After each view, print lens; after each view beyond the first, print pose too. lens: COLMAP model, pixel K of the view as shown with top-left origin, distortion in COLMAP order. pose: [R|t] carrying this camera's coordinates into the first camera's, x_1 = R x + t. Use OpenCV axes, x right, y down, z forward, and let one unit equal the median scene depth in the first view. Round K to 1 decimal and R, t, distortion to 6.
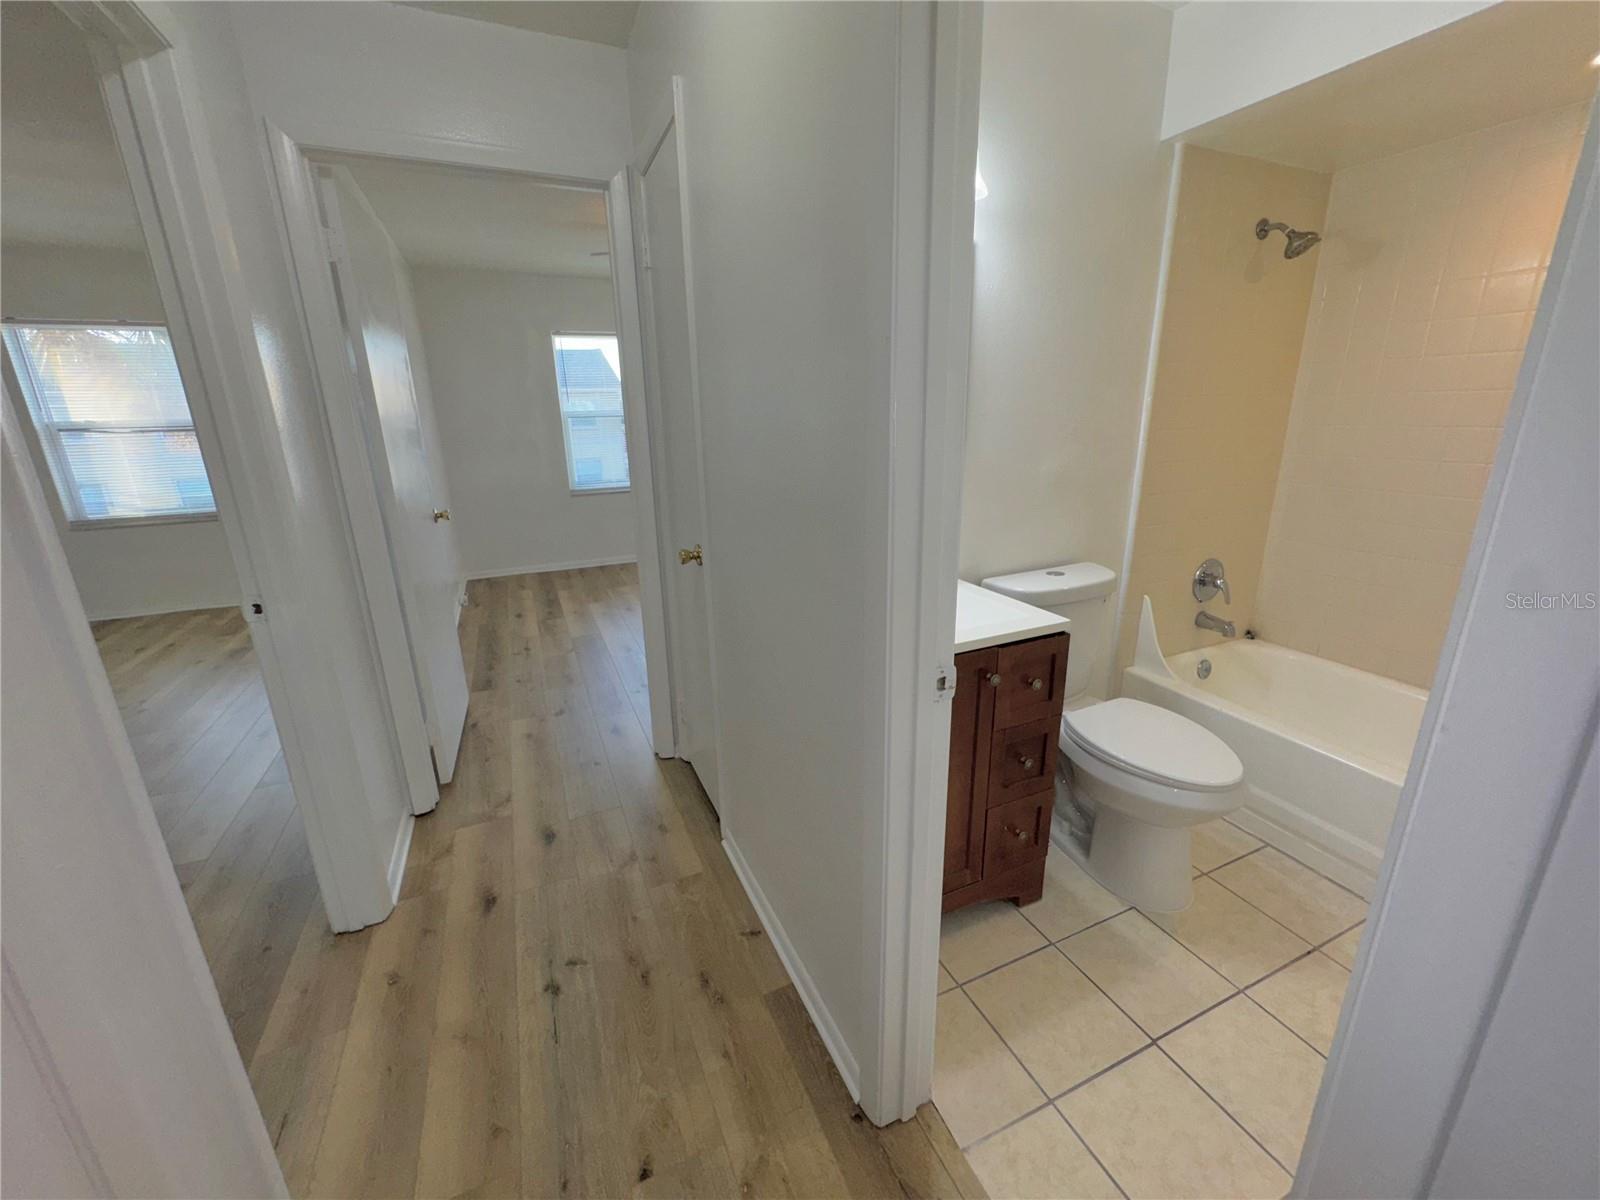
lens RADIAL K [[639.9, 0, 800.6], [0, 639.9, 600.3], [0, 0, 1]] dist [-0.004005, 0.000692]
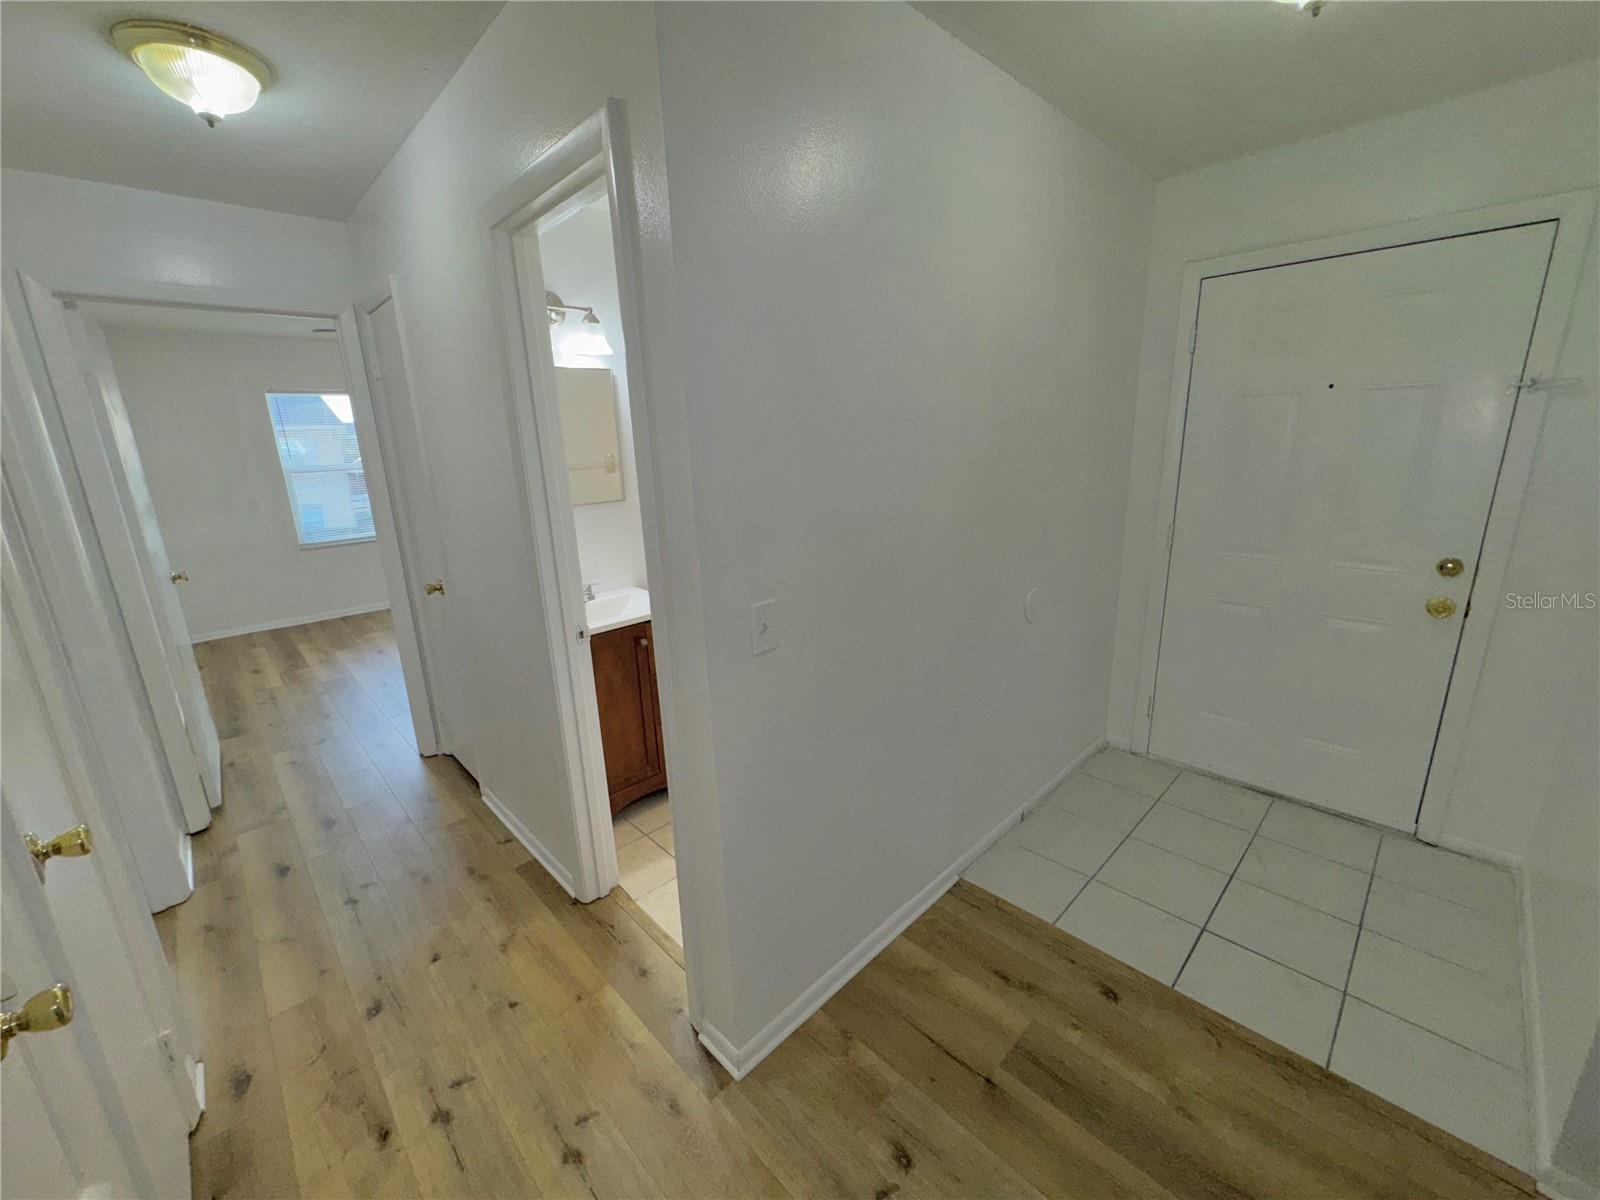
lens RADIAL K [[639.9, 0, 801.3], [0, 639.9, 599.3], [0, 0, 1]] dist [-0.004005, 0.000692]
pose [[0.939593, -0.098026, 0.327957, 0.108147], [0.112602, 0.993308, -0.025706, 0.072510], [-0.323242, 0.061082, 0.944343, -0.512203]]
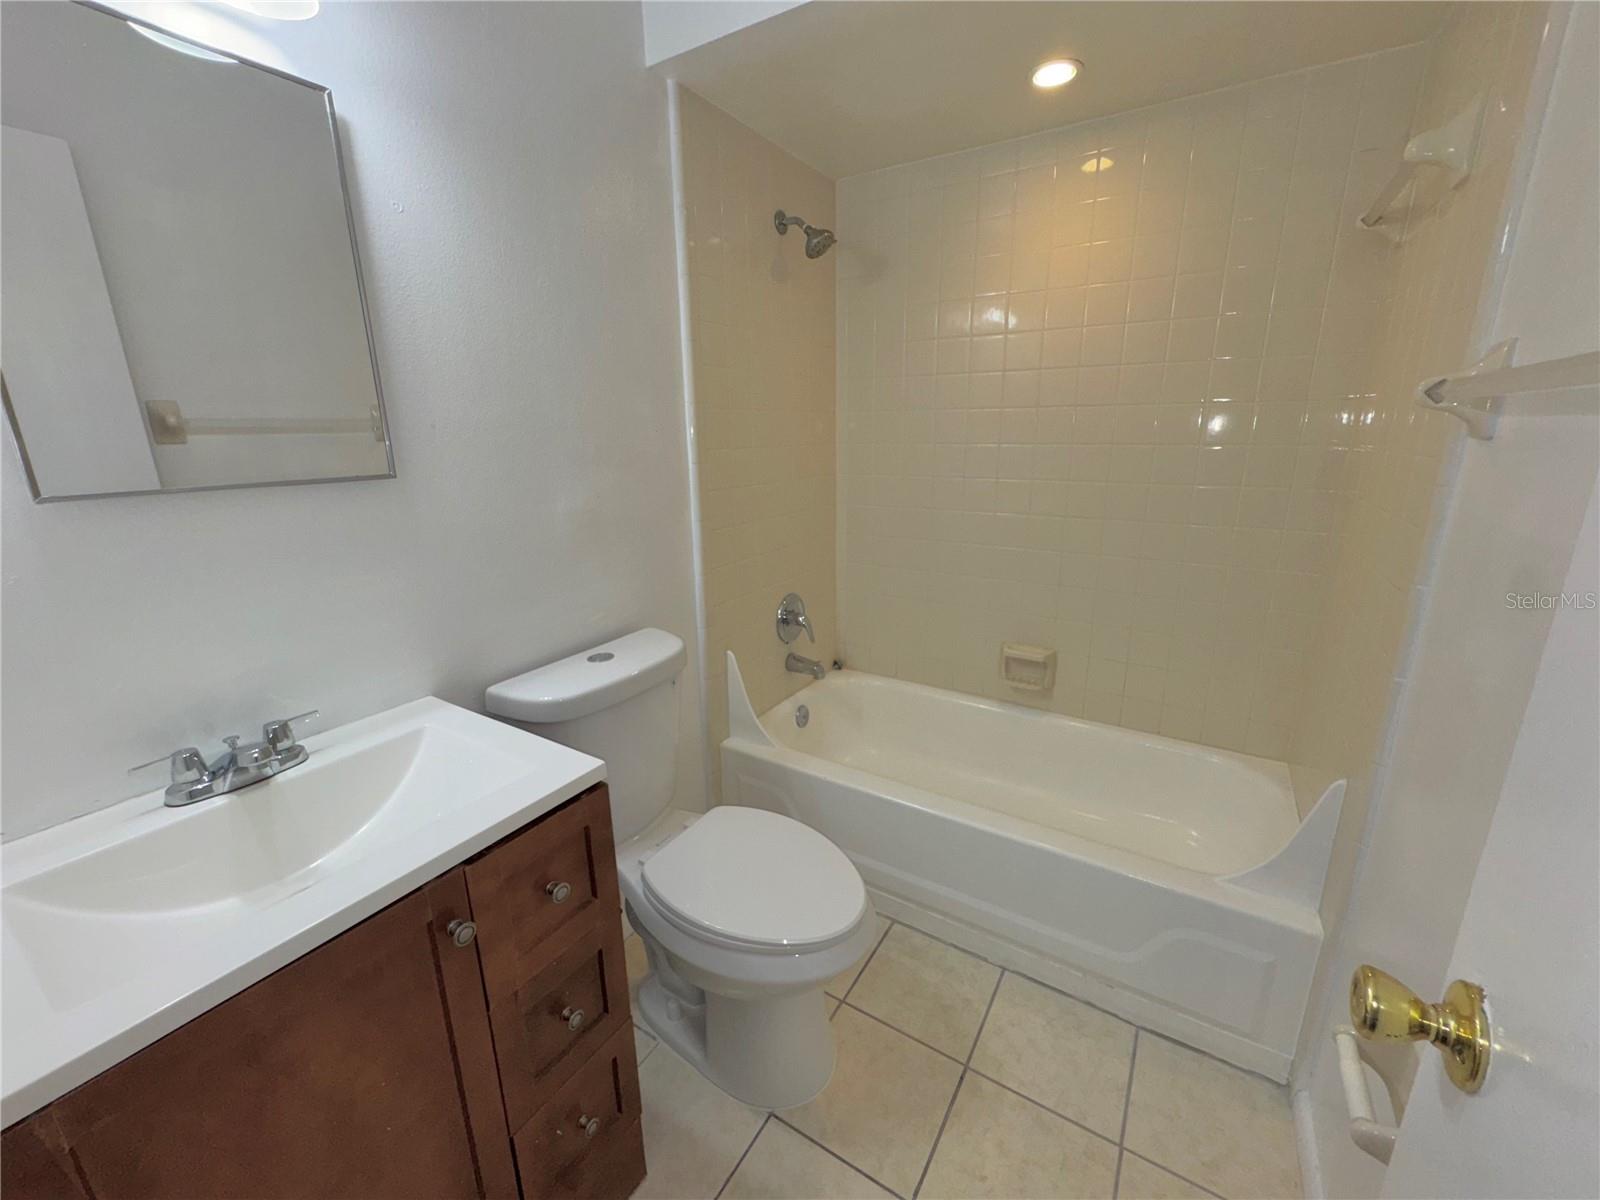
lens RADIAL K [[639.9, 0, 809.7], [0, 639.9, 593.8], [0, 0, 1]] dist [-0.004005, 0.000692]
pose [[0.822030, -0.130062, 0.554392, 0.200774], [0.153288, 0.988171, 0.004538, -0.073697], [-0.548424, 0.081252, 0.832244, 0.284877]]
